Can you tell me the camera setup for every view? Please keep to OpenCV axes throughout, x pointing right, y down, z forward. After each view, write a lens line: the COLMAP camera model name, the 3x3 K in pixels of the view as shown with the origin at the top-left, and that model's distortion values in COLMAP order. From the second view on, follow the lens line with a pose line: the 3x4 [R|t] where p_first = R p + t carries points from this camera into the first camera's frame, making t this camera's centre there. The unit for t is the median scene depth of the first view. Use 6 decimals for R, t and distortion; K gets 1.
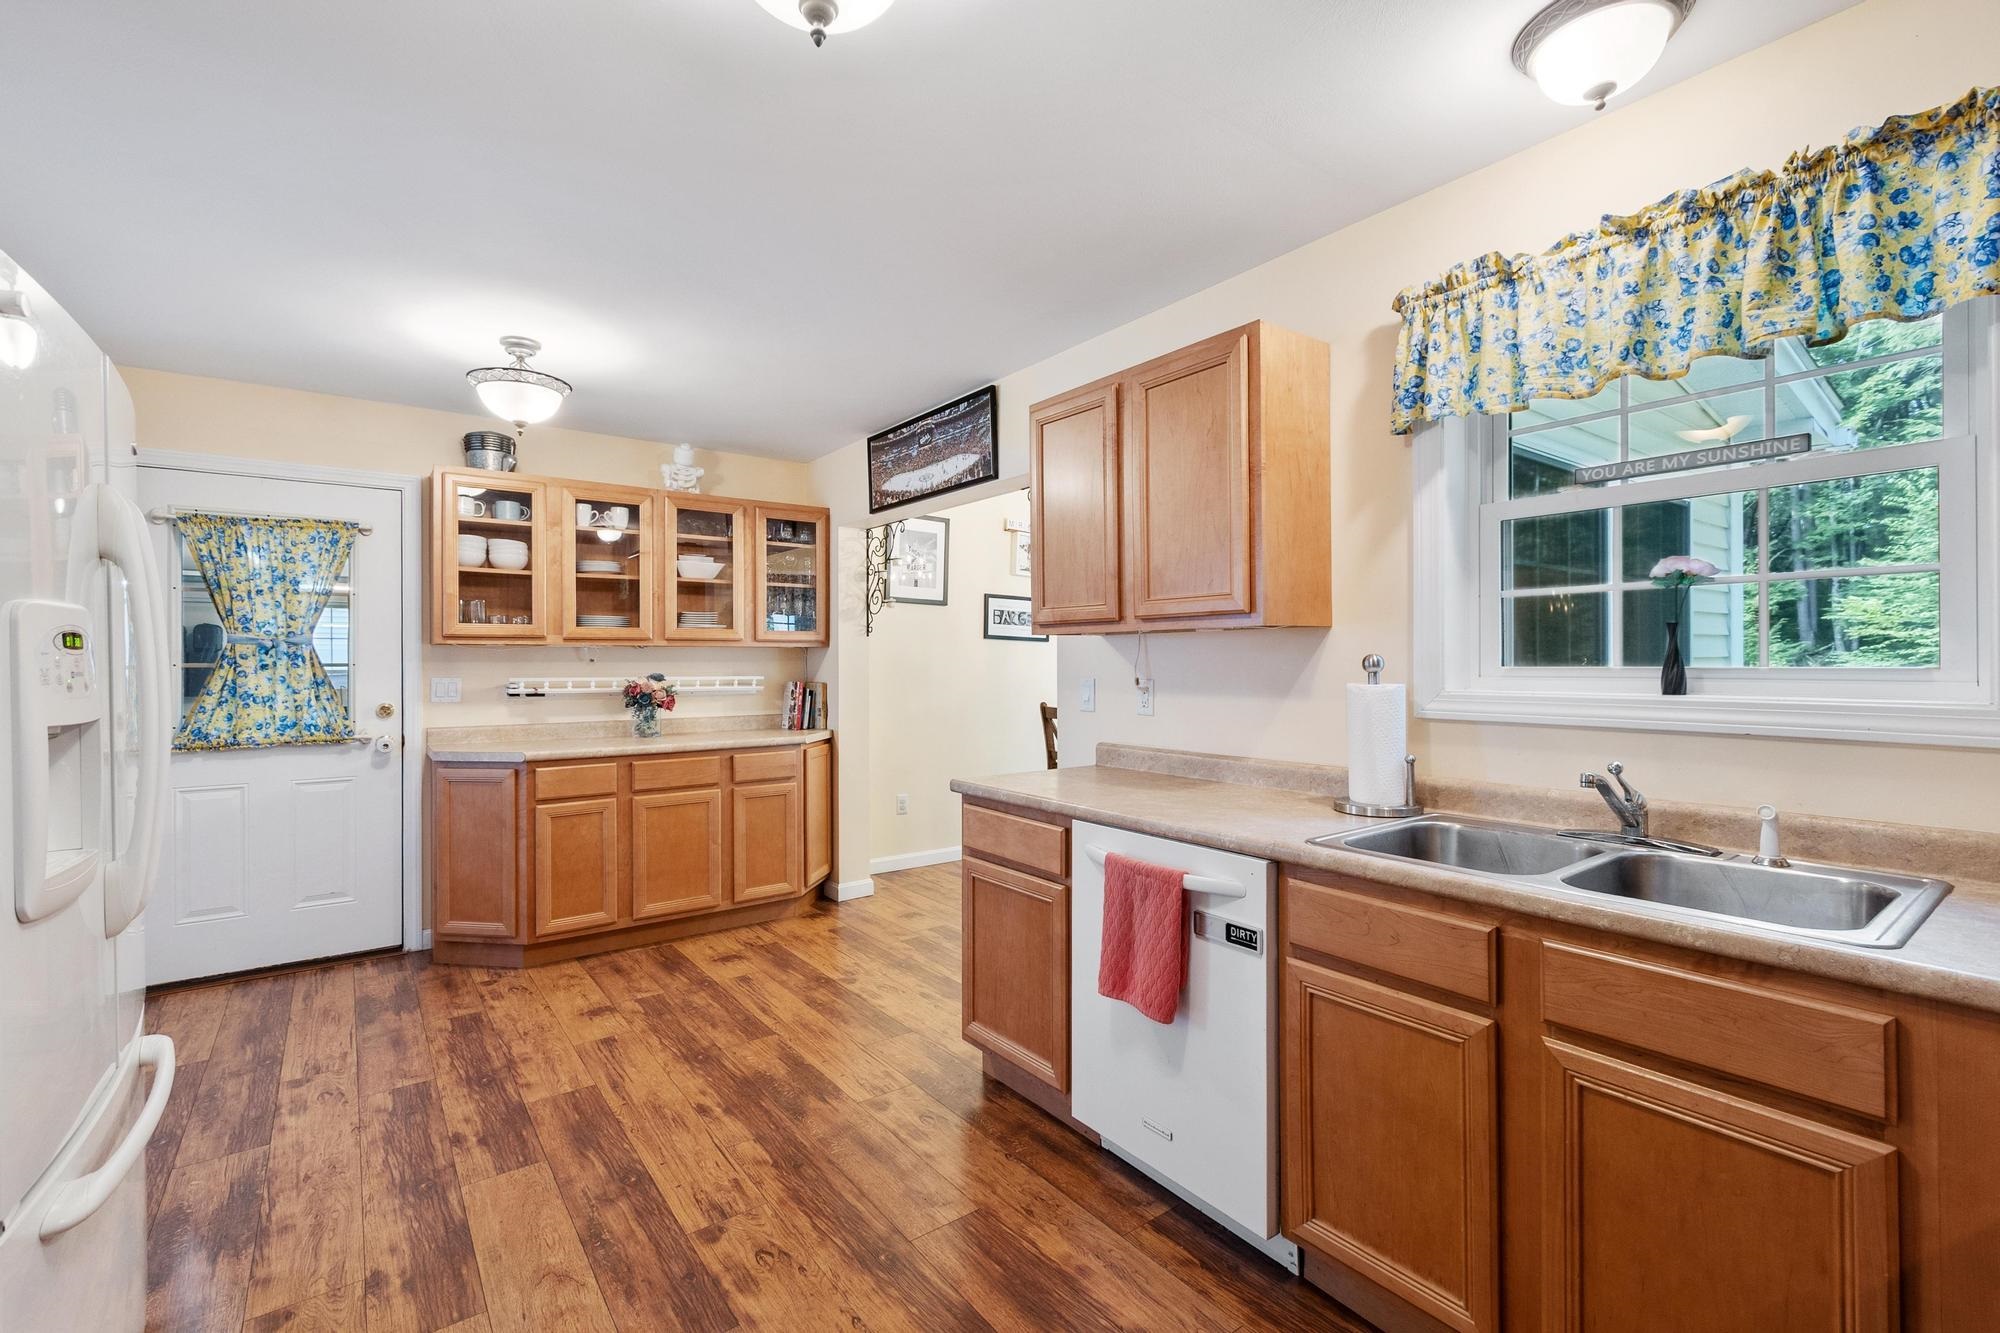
lens RADIAL K [[864.2, 0, 999.4], [0, 864.2, 655.1], [0, 0, 1]] dist [-0.000790, -0.000075]
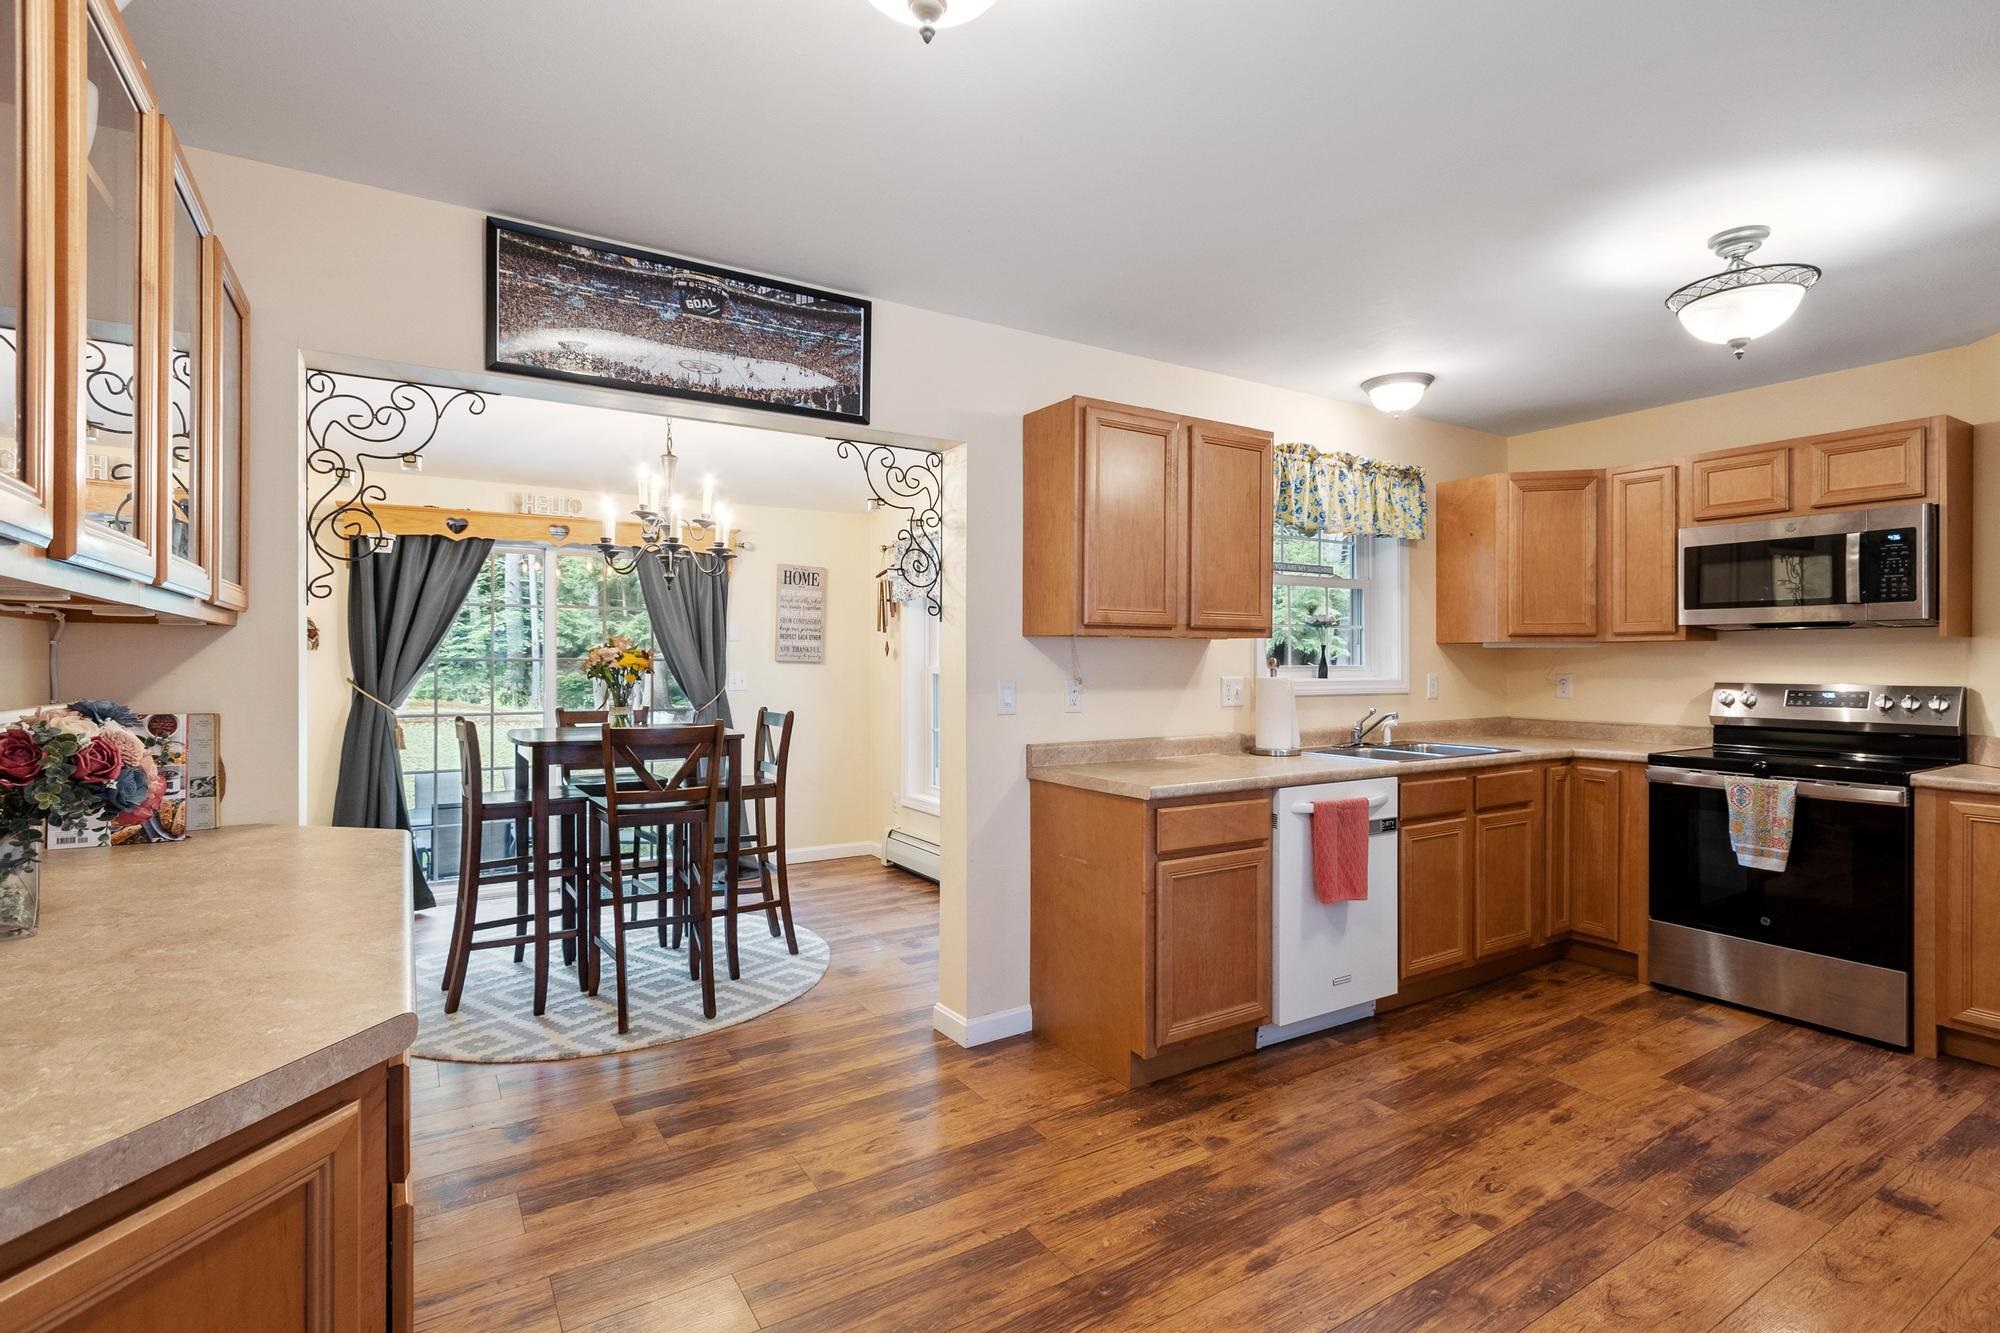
lens RADIAL K [[932.9, 0, 993.3], [0, 932.9, 659.3], [0, 0, 1]] dist [-0.001021, -0.000766]
pose [[0.097953, 0.004892, 0.995179, -1.153399], [-0.006425, 0.999970, -0.004283, 0.010370], [-0.995170, -0.005974, 0.097981, 1.140075]]
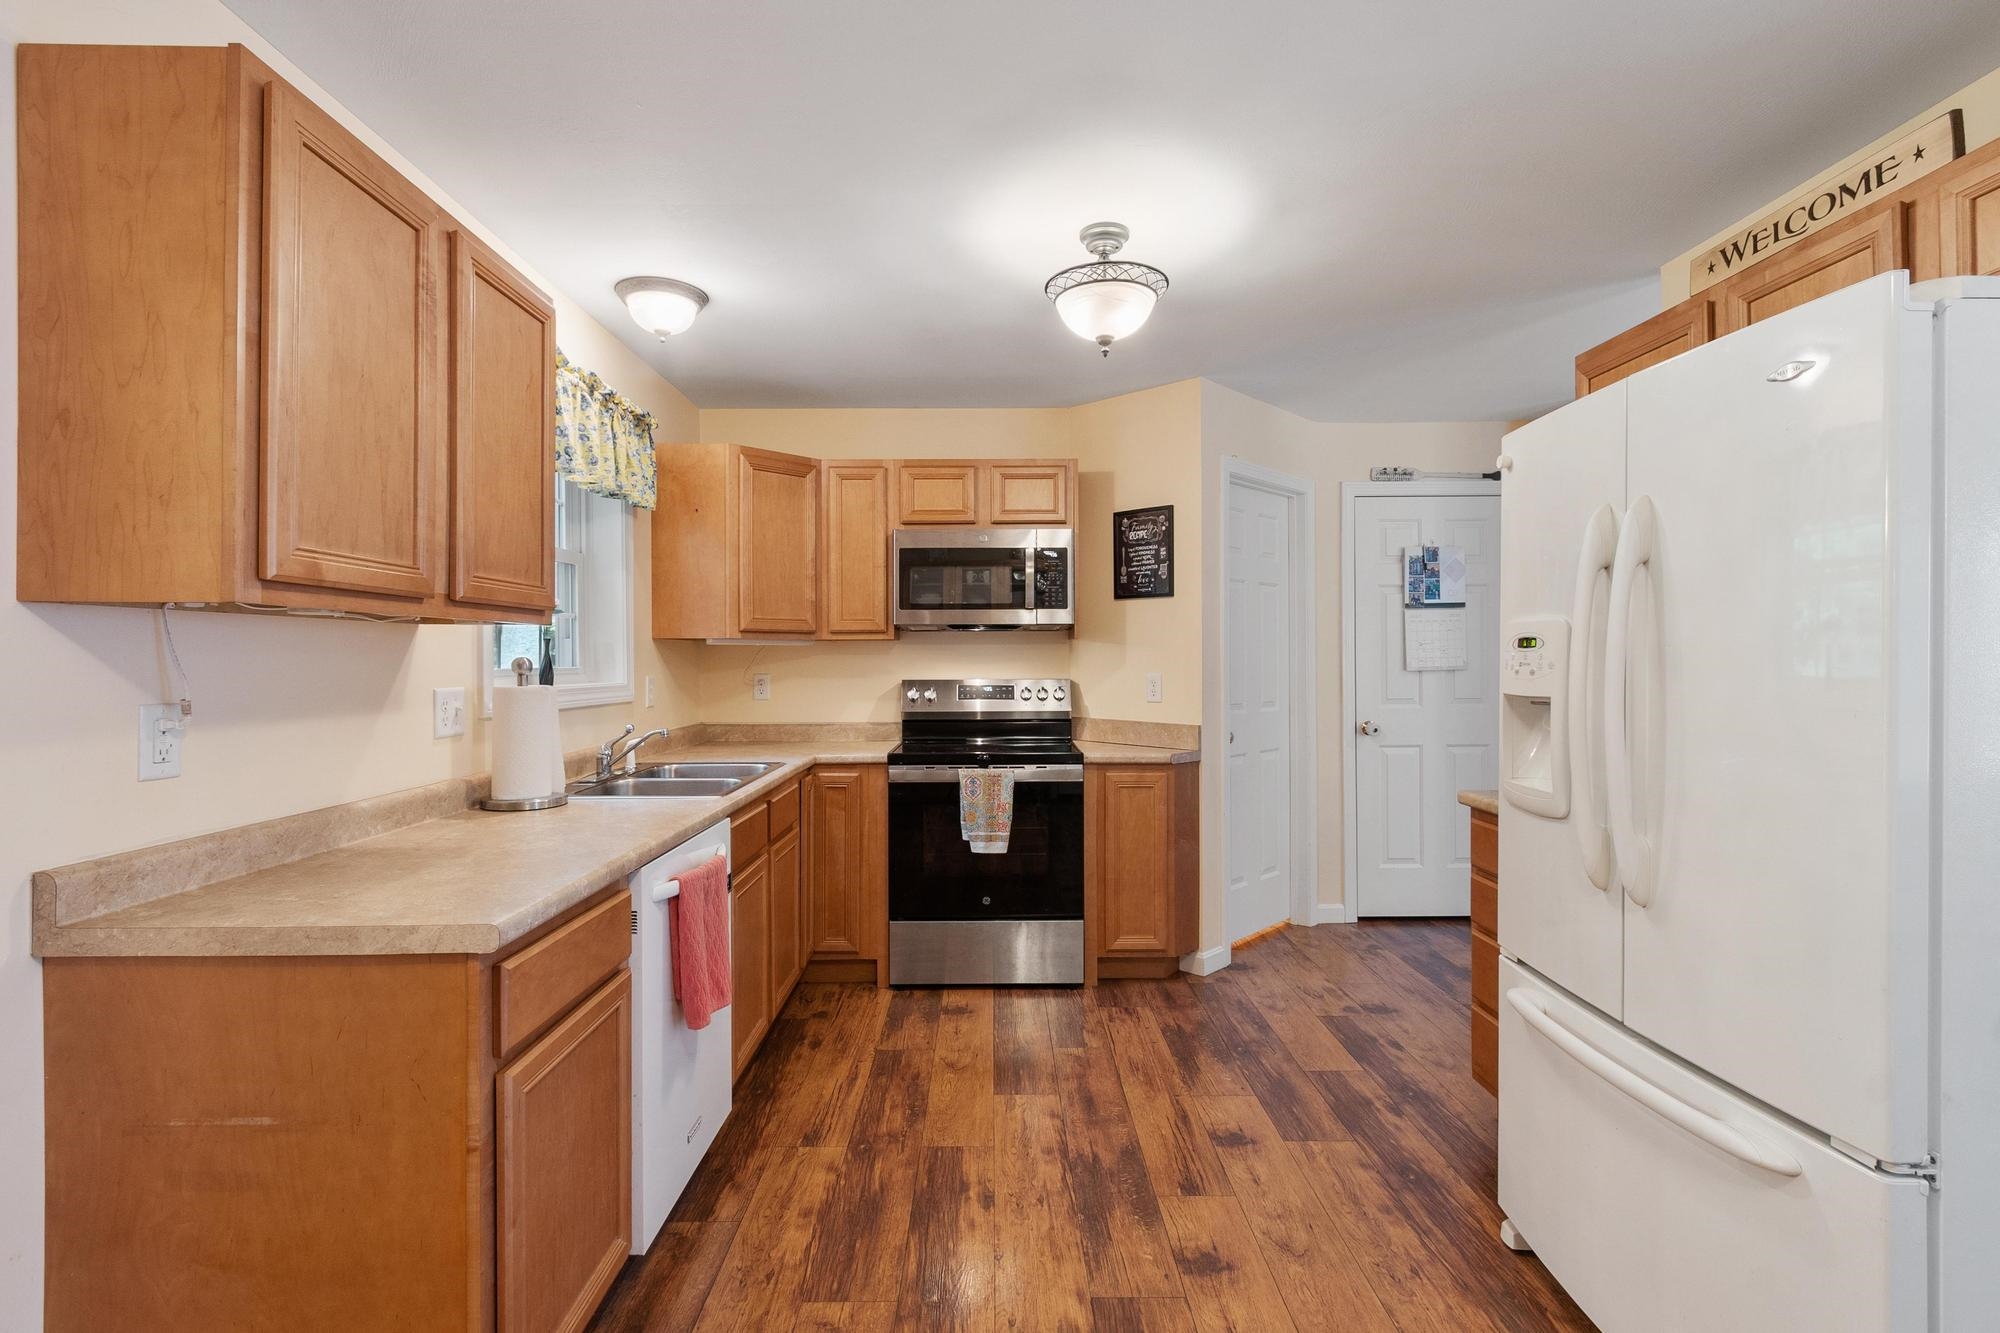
lens RADIAL K [[932.9, 0, 993.3], [0, 932.9, 659.3], [0, 0, 1]] dist [-0.001021, -0.000766]
pose [[-0.796076, 0.006037, 0.605166, -0.594338], [0.003283, 0.999979, -0.005657, 0.008464], [-0.605187, -0.002517, -0.796079, 1.309738]]
